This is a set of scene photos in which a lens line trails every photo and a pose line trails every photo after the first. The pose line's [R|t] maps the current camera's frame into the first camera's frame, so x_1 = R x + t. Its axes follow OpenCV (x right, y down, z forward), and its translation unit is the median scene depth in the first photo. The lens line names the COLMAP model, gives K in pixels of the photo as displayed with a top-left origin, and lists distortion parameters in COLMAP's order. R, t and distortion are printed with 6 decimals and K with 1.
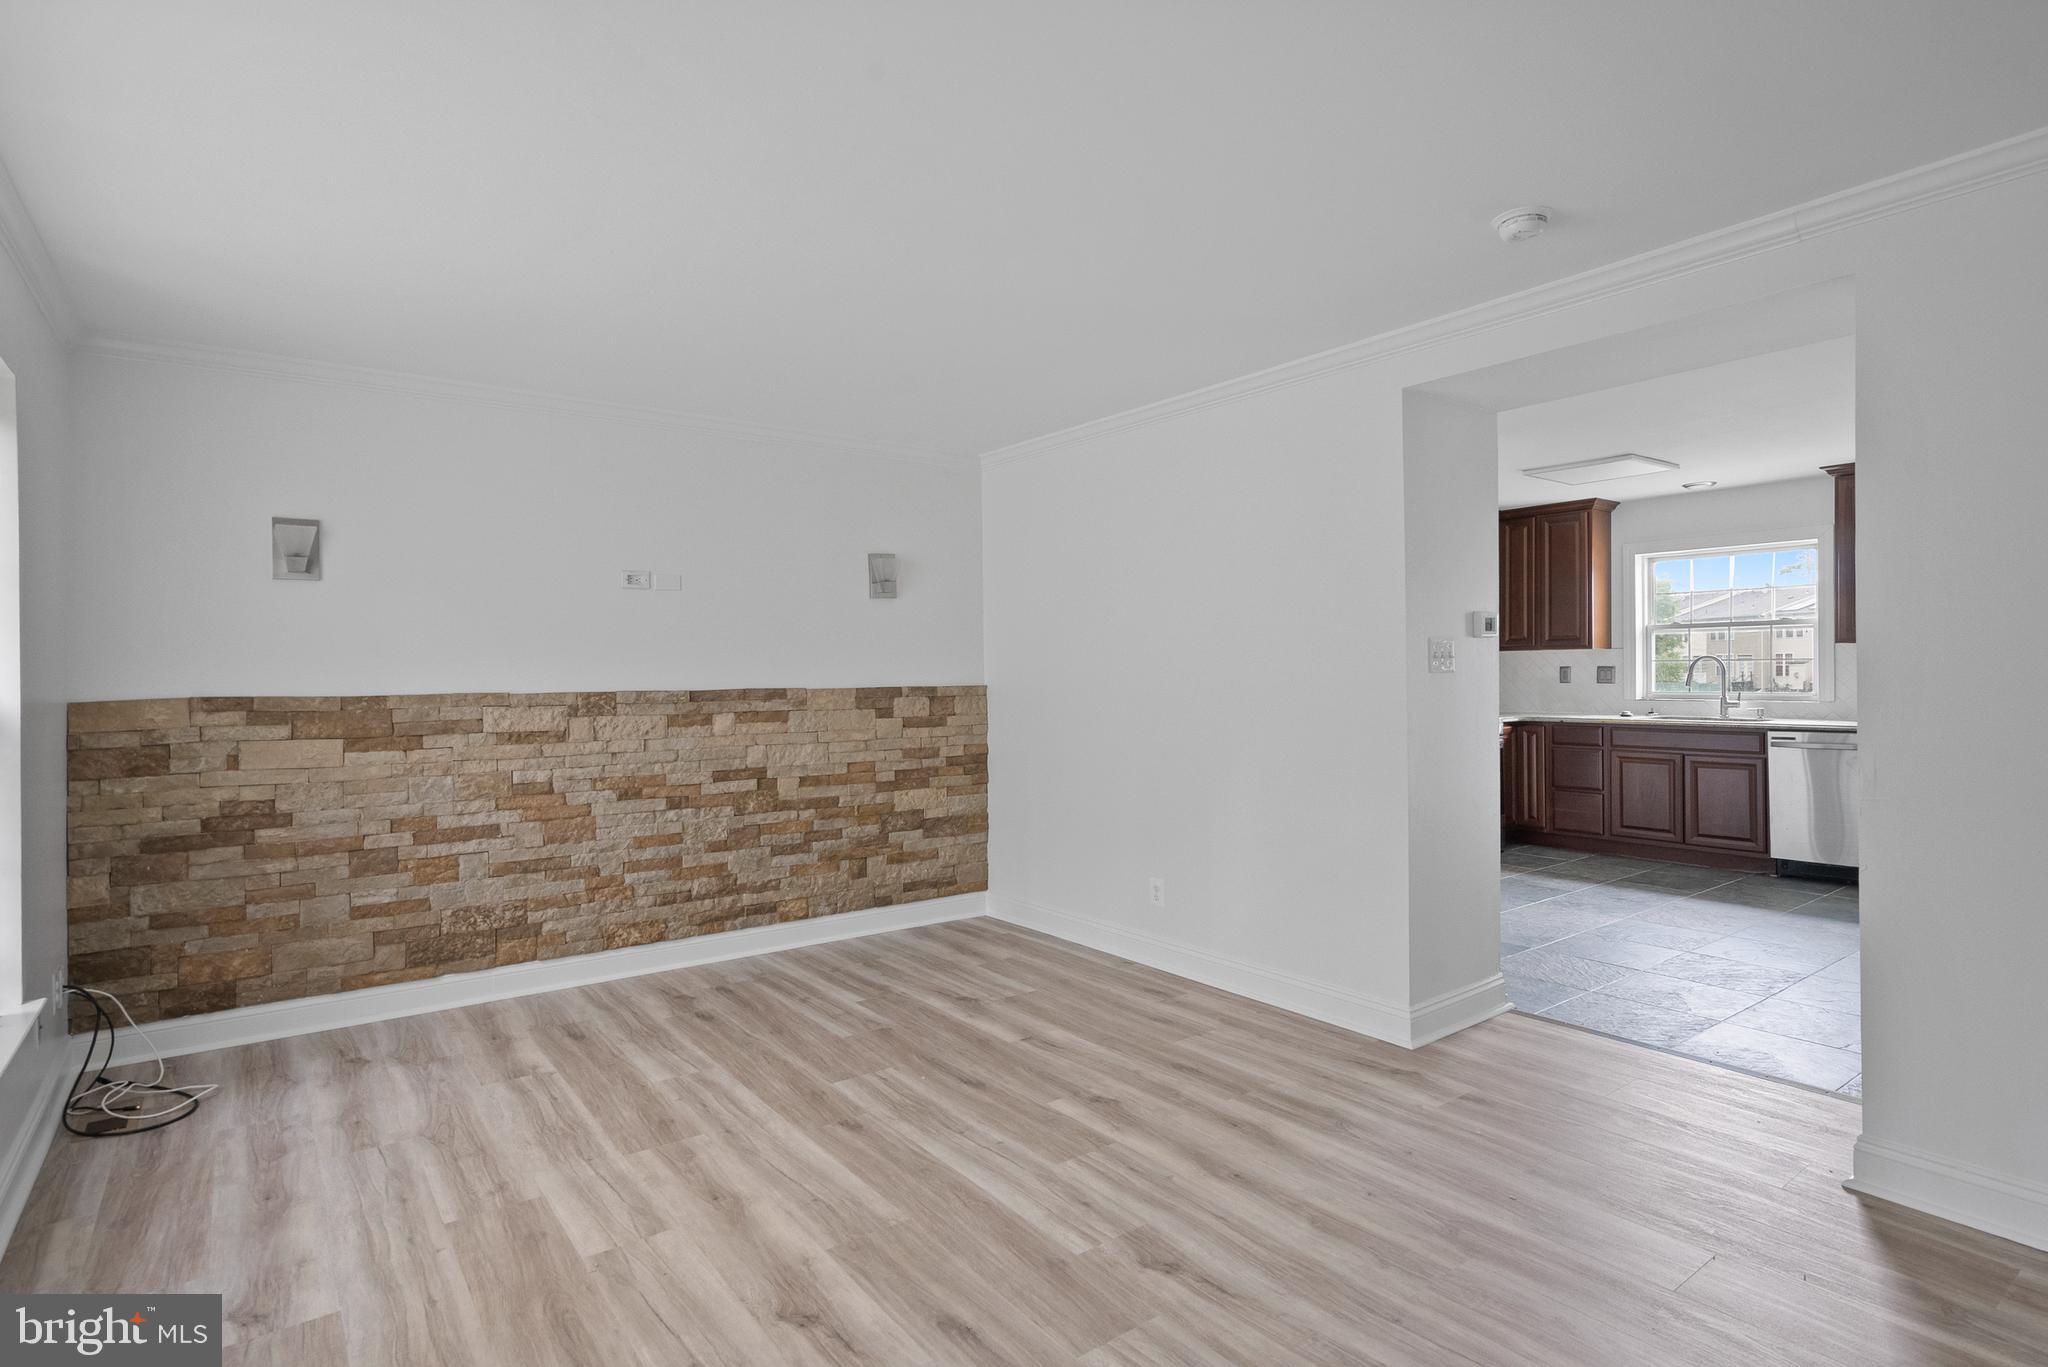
lens RADIAL K [[1031.2, 0, 1024.0], [0, 1031.2, 683.5], [0, 0, 1]] dist [-0.001974, -0.000114]
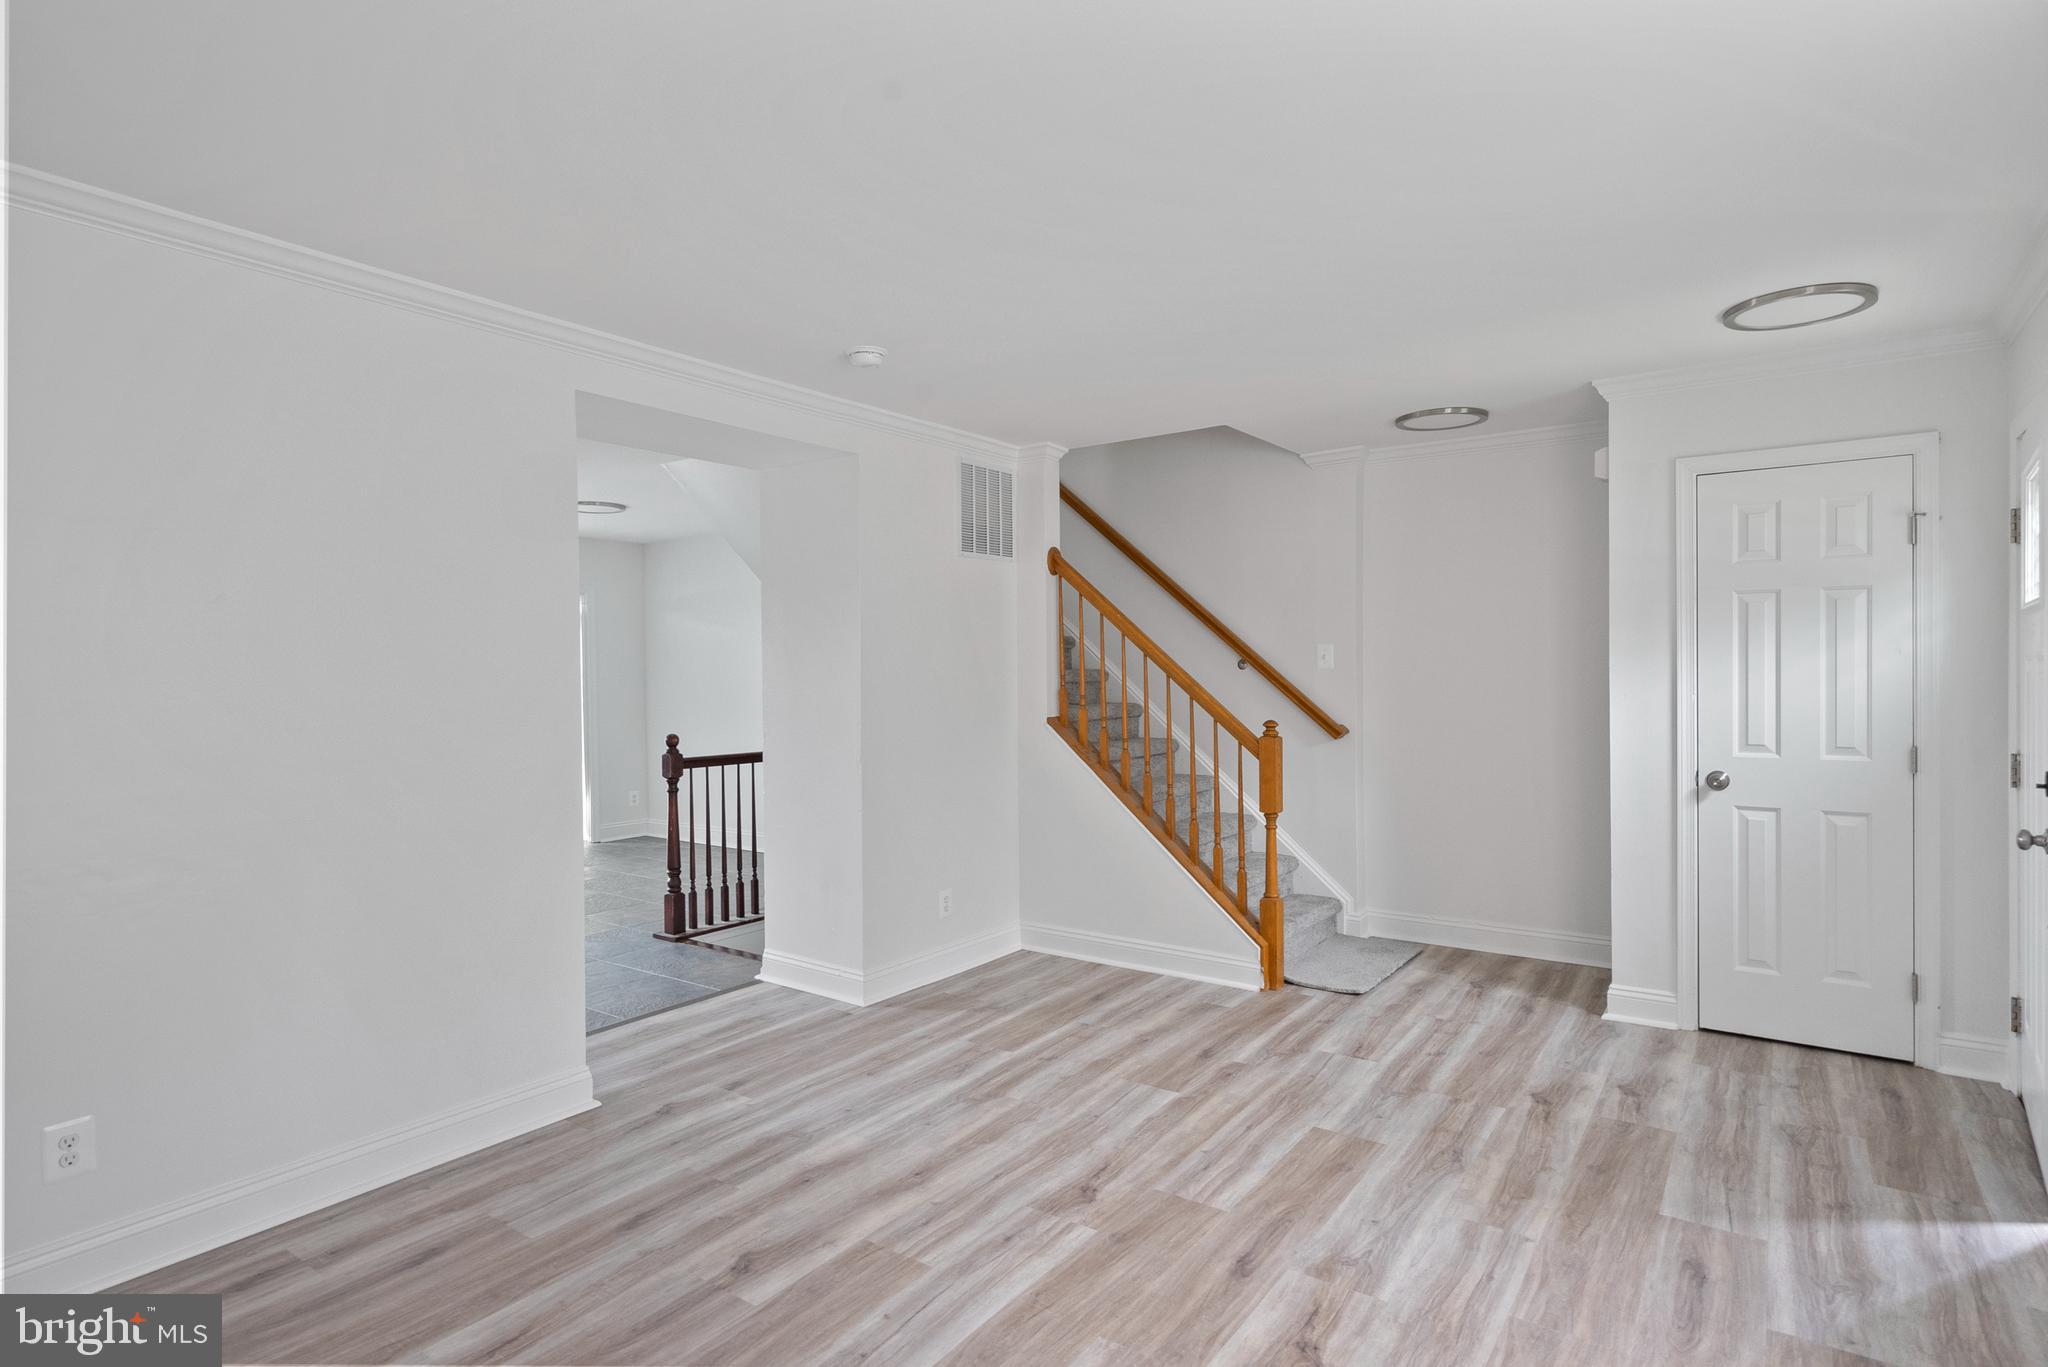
lens RADIAL K [[1023.6, 0, 1024.0], [0, 1023.6, 683.5], [0, 0, 1]] dist [0.001632, 0.000198]
pose [[-0.280749, 0.002549, 0.959778, -0.796042], [0.024196, 0.999697, 0.004422, -0.031299], [-0.959476, 0.024464, -0.280726, 1.111085]]
